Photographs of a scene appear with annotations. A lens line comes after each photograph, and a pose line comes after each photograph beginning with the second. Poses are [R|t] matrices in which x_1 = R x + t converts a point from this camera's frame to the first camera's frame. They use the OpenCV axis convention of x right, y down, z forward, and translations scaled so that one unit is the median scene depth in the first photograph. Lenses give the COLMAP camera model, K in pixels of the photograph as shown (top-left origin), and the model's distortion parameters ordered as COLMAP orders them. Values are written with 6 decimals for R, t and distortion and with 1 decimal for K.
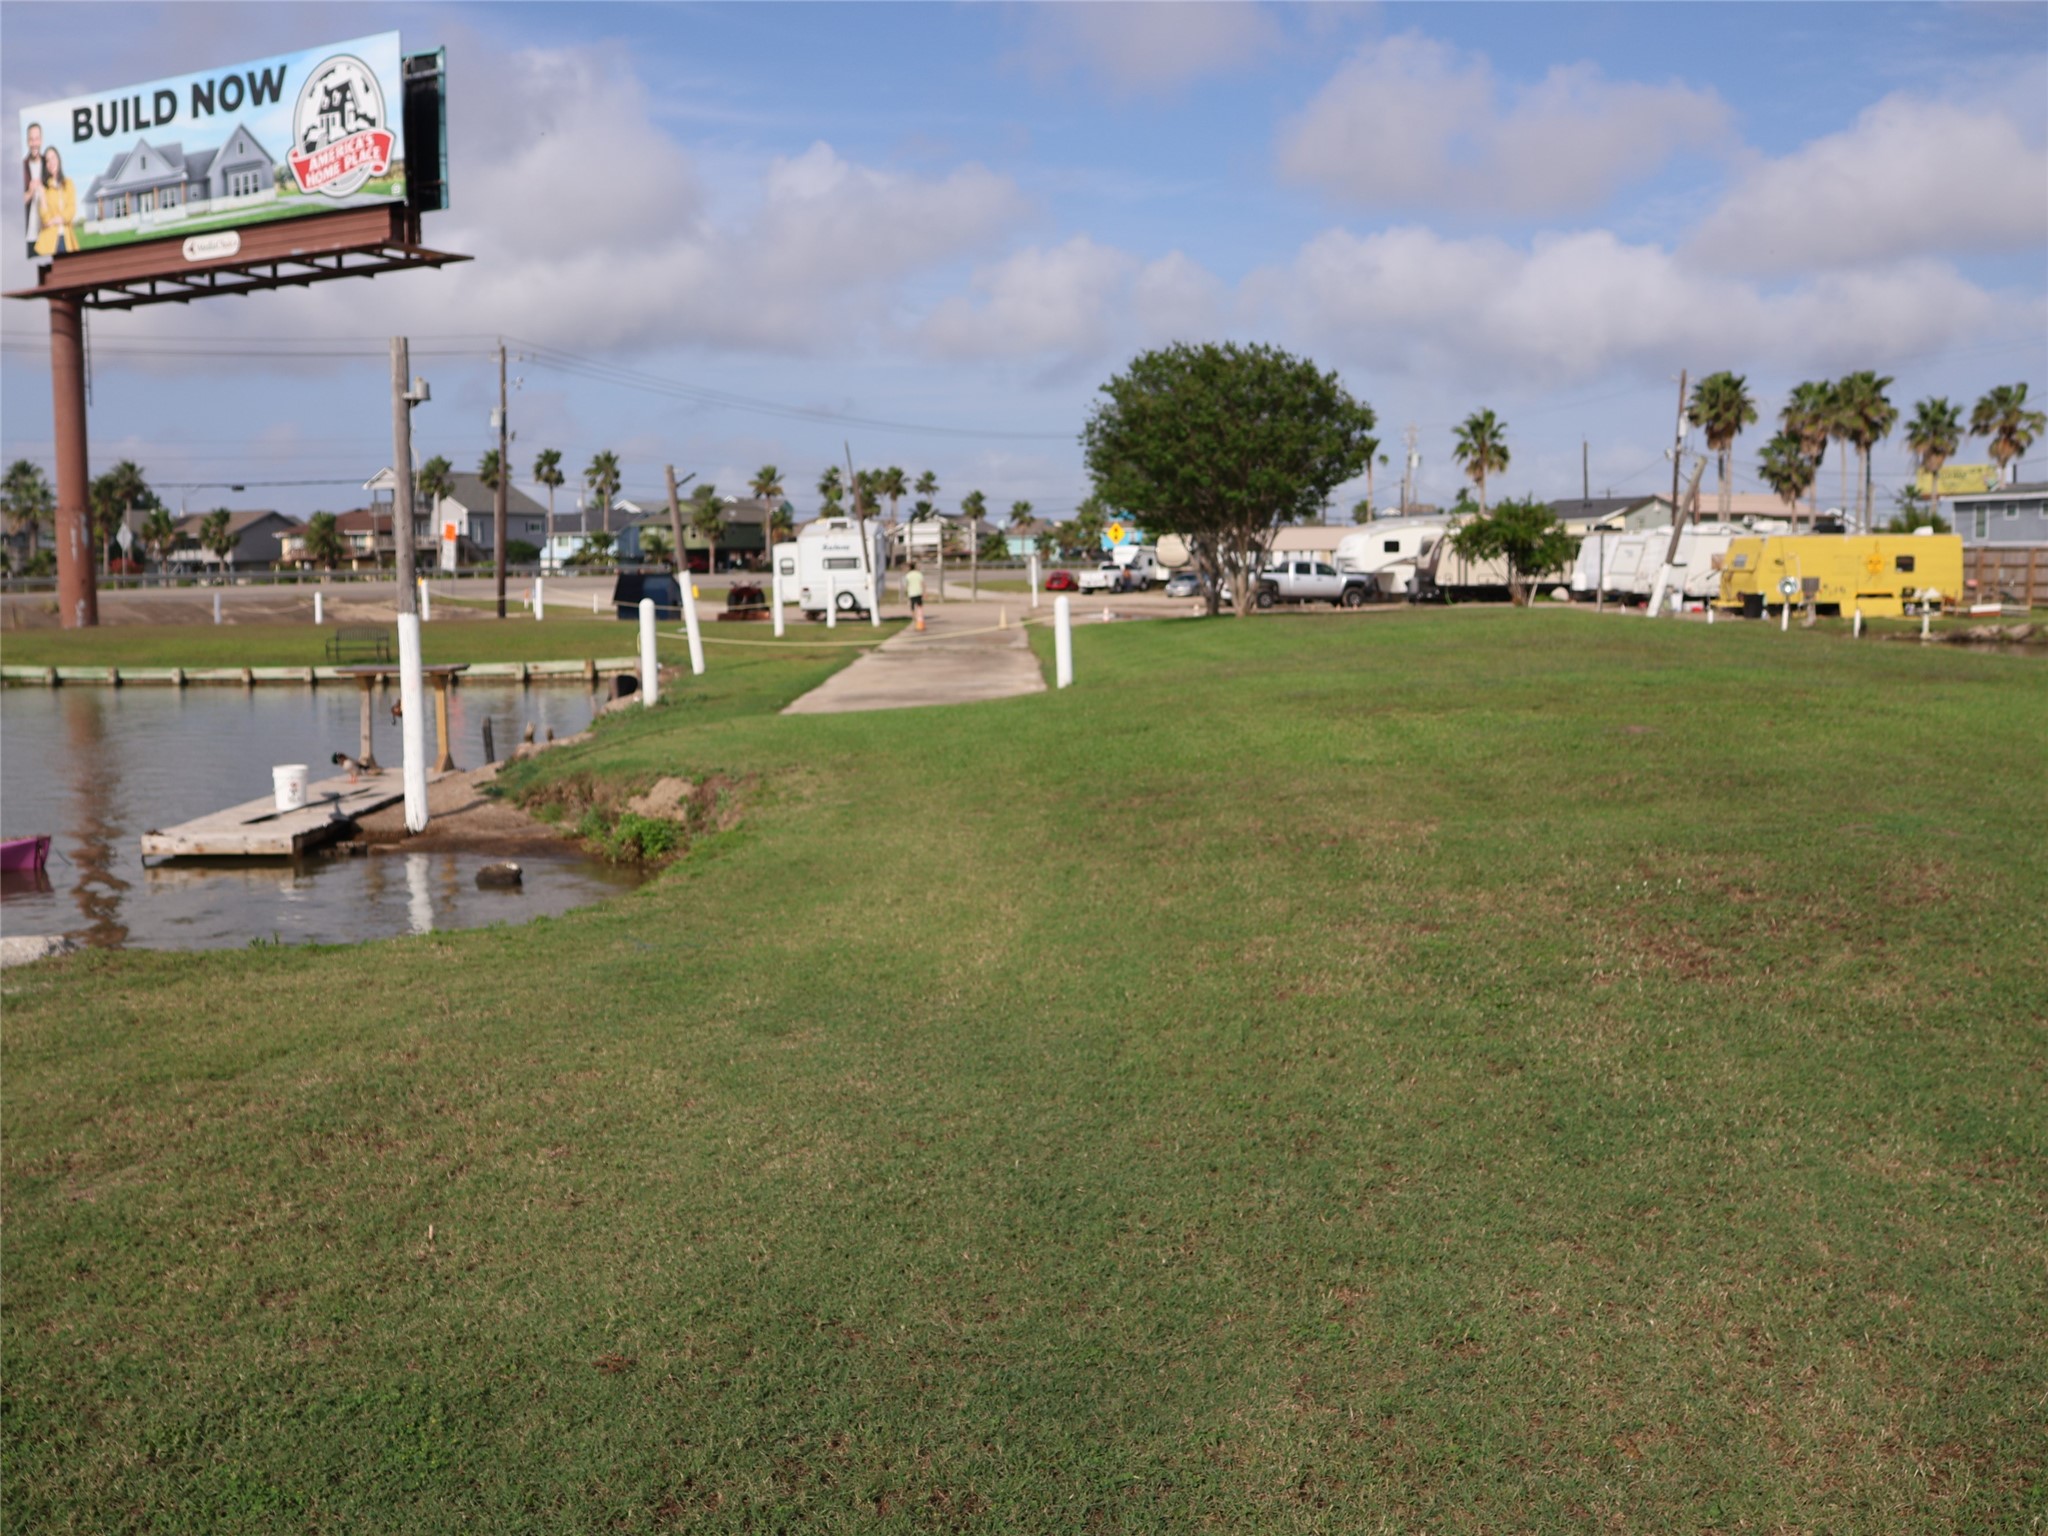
lens RADIAL K [[2021.7, 0, 1007.6], [0, 2021.7, 773.7], [0, 0, 1]] dist [-0.098836, 0.000000]
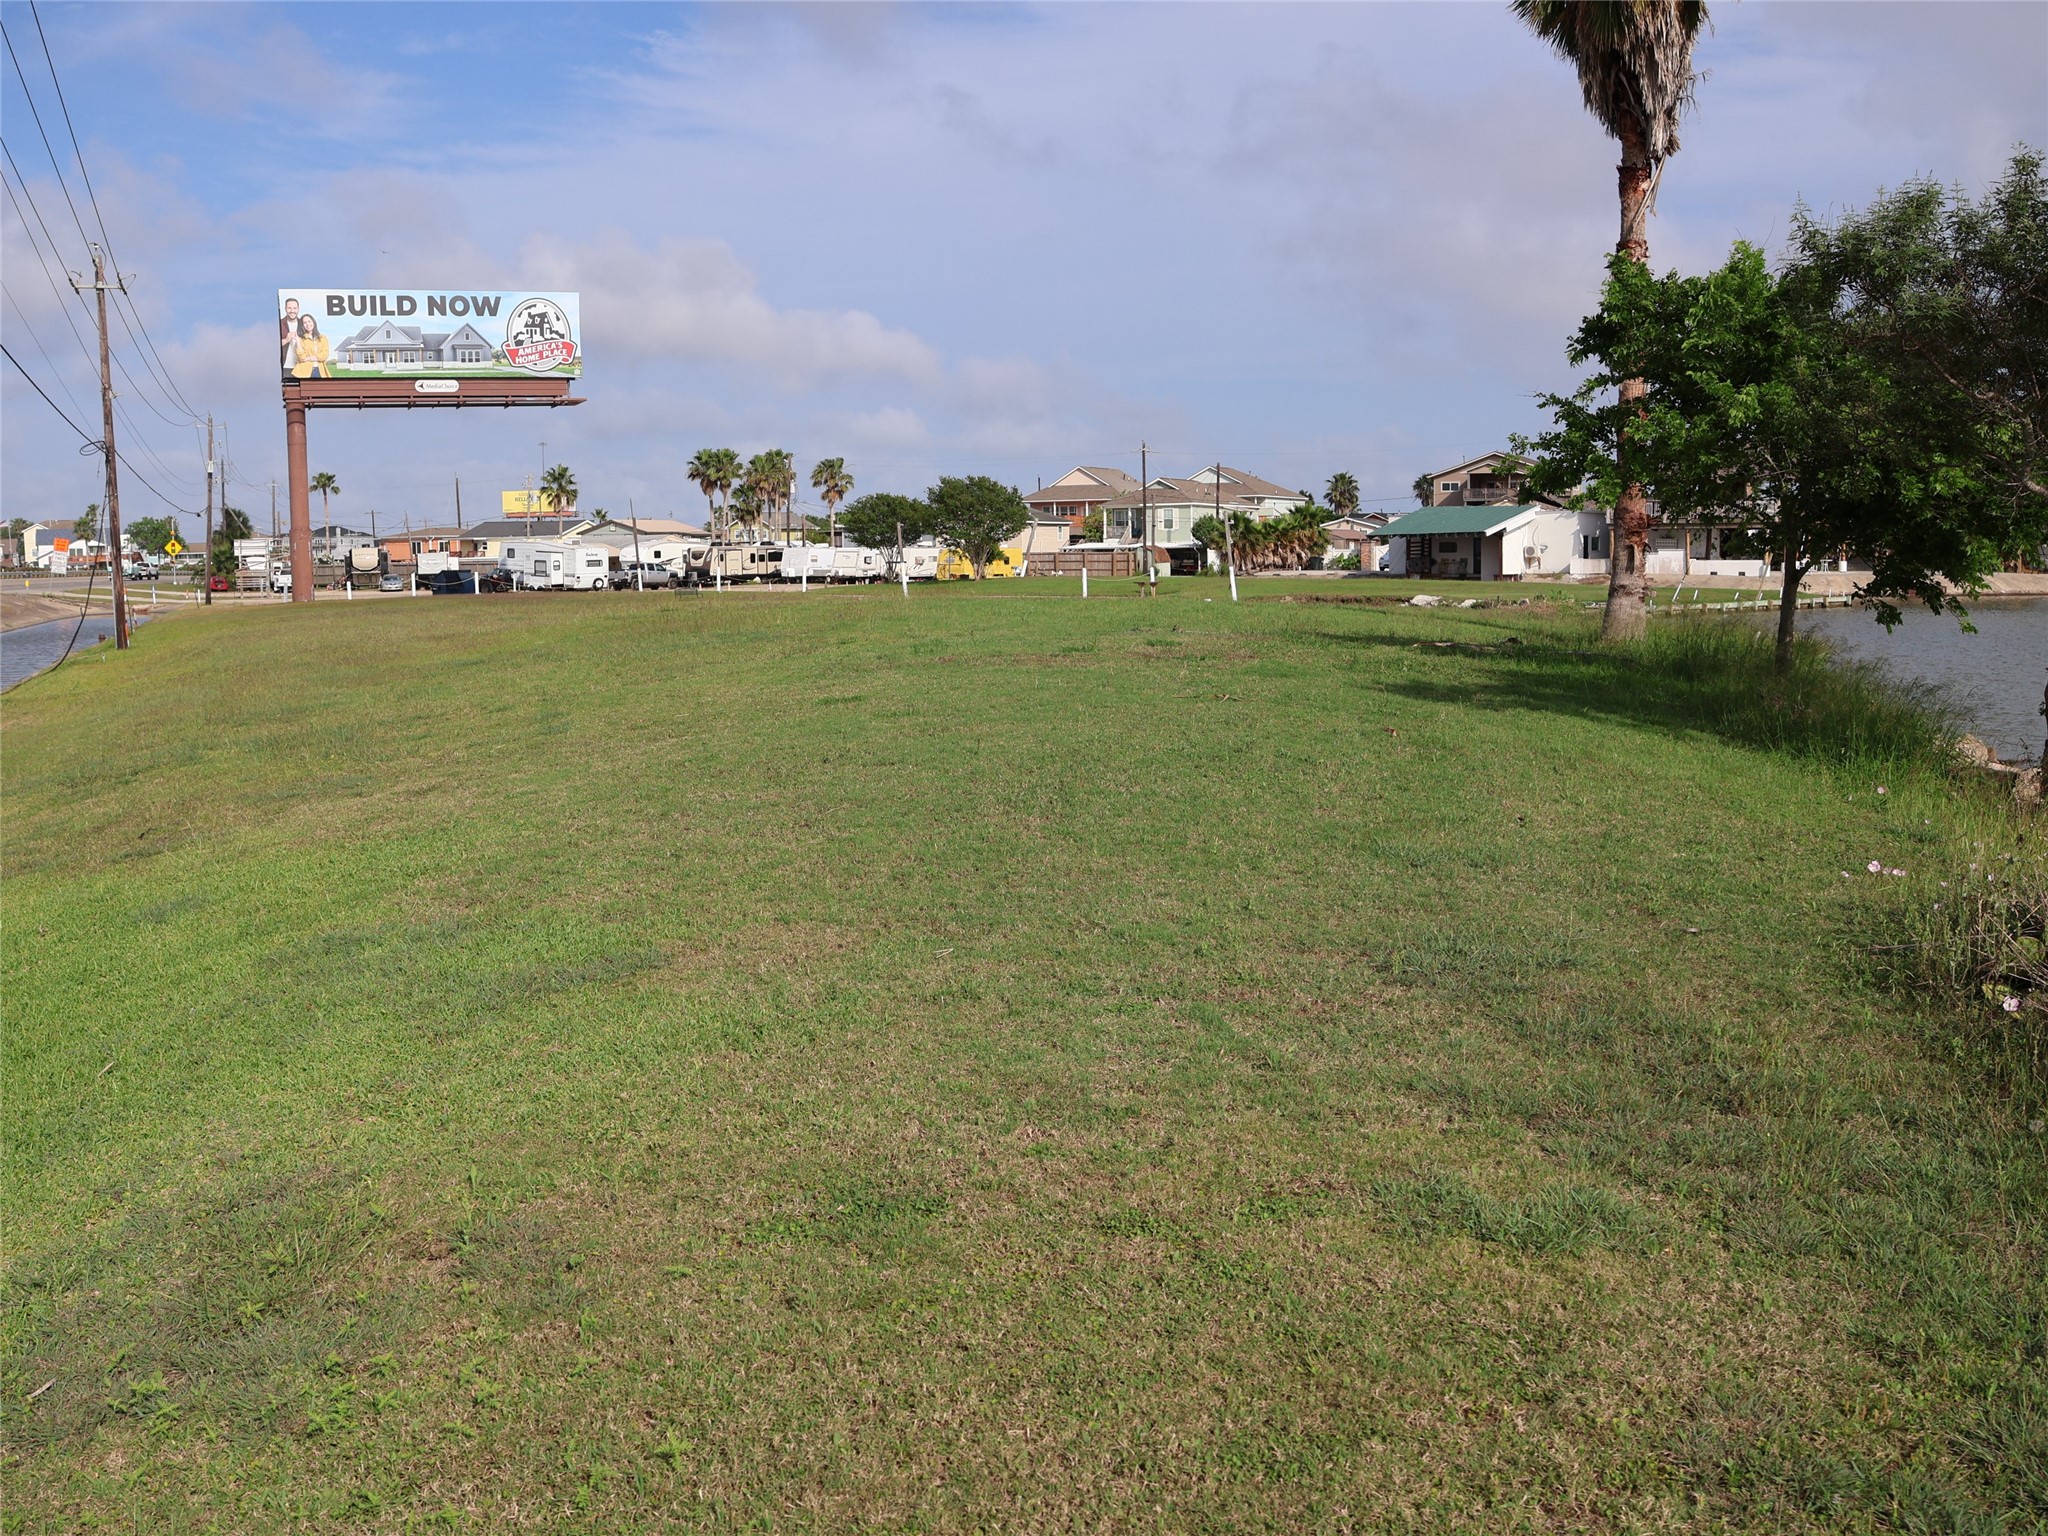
lens RADIAL K [[2021.7, 0, 1018.2], [0, 2021.7, 776.0], [0, 0, 1]] dist [-0.098836, 0.000000]
pose [[0.682776, -0.077011, 0.726558, -1.476283], [0.080291, 0.996315, 0.030151, 0.082053], [-0.726203, 0.037750, 0.686443, -0.671238]]
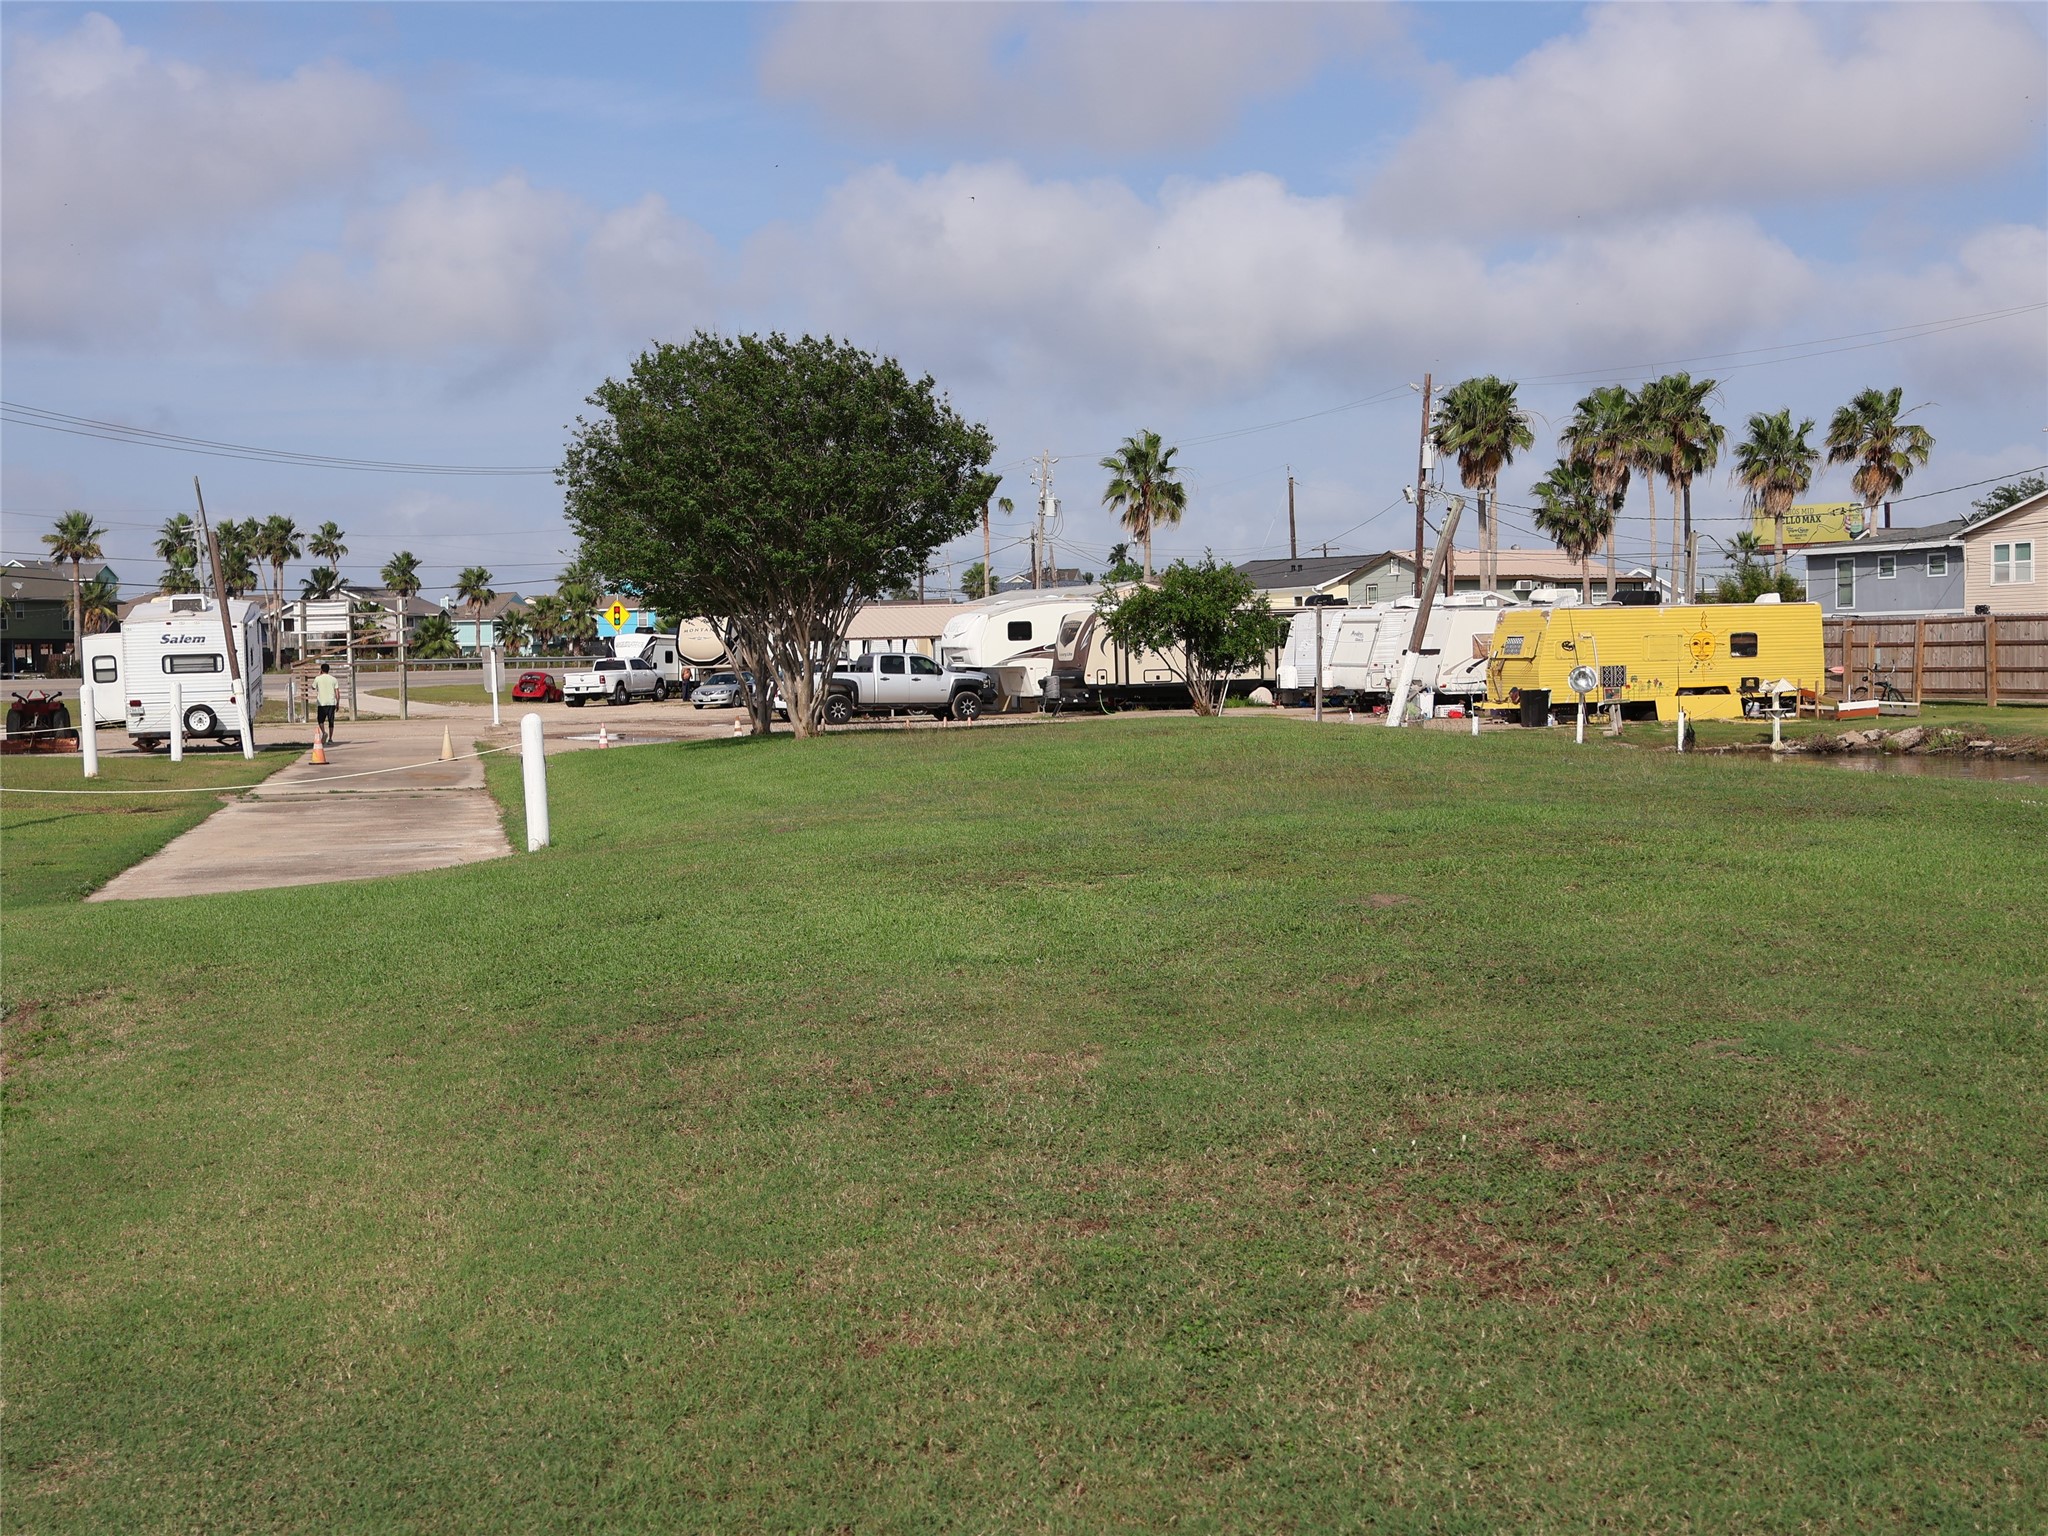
lens RADIAL K [[2962.0, 0, 1016.2], [0, 2962.0, 760.1], [0, 0, 1]] dist [0.050310, 0.000000]
pose [[0.982681, -0.015329, 0.184669, 0.002398], [0.027994, 0.997415, -0.066172, -0.002653], [-0.183177, 0.070196, 0.980571, 0.013027]]
